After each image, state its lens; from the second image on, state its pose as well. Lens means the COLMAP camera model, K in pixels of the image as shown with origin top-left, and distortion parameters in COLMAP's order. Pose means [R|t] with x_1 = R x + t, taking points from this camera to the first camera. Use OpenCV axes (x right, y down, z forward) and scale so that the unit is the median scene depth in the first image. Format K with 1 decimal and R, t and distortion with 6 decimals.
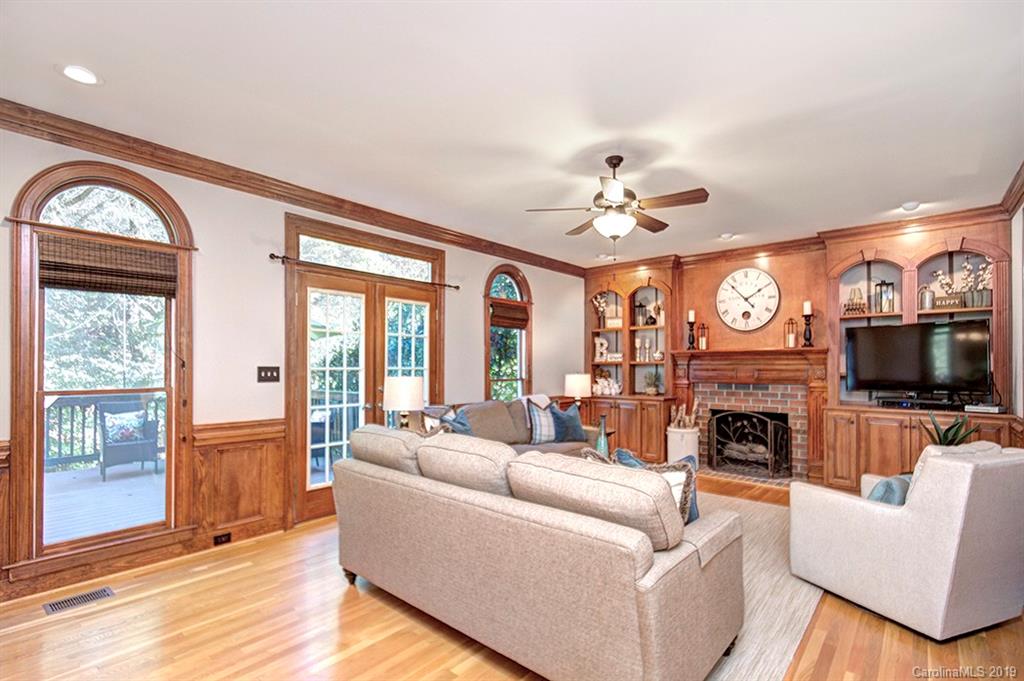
lens RADIAL K [[466.0, 0, 515.9], [0, 466.0, 356.6], [0, 0, 1]] dist [0.001390, 0.000162]
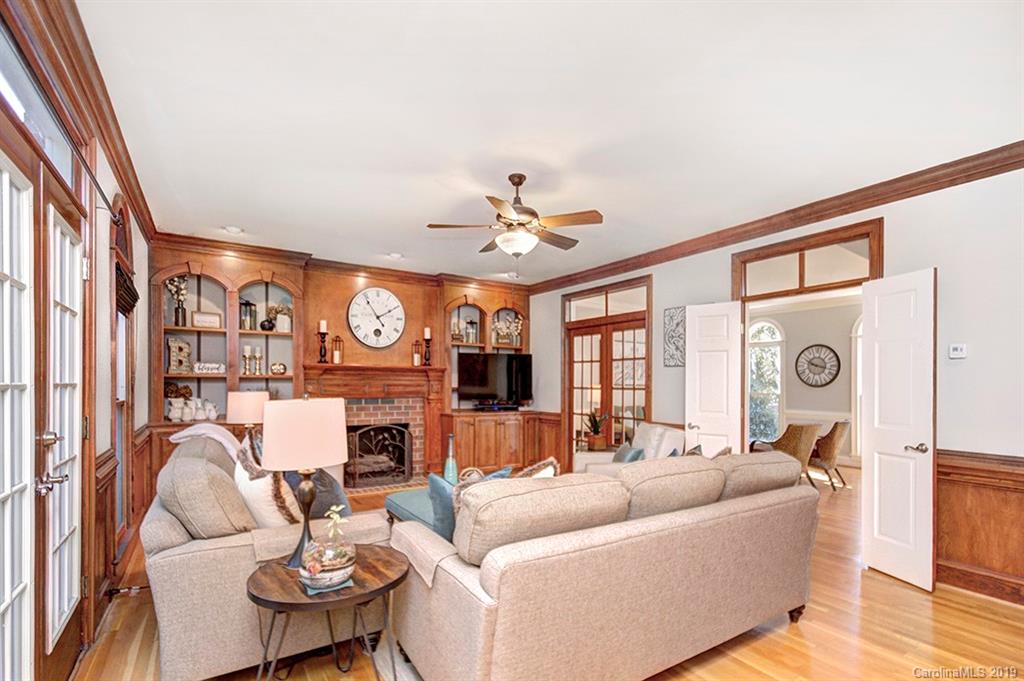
lens RADIAL K [[477.3, 0, 516.5], [0, 477.3, 382.6], [0, 0, 1]] dist [0.002866, 0.000266]
pose [[0.281832, -0.000477, 0.959464, -0.459043], [-0.029401, 0.999526, 0.009134, 0.003951], [-0.959013, -0.030784, 0.281684, 0.411474]]
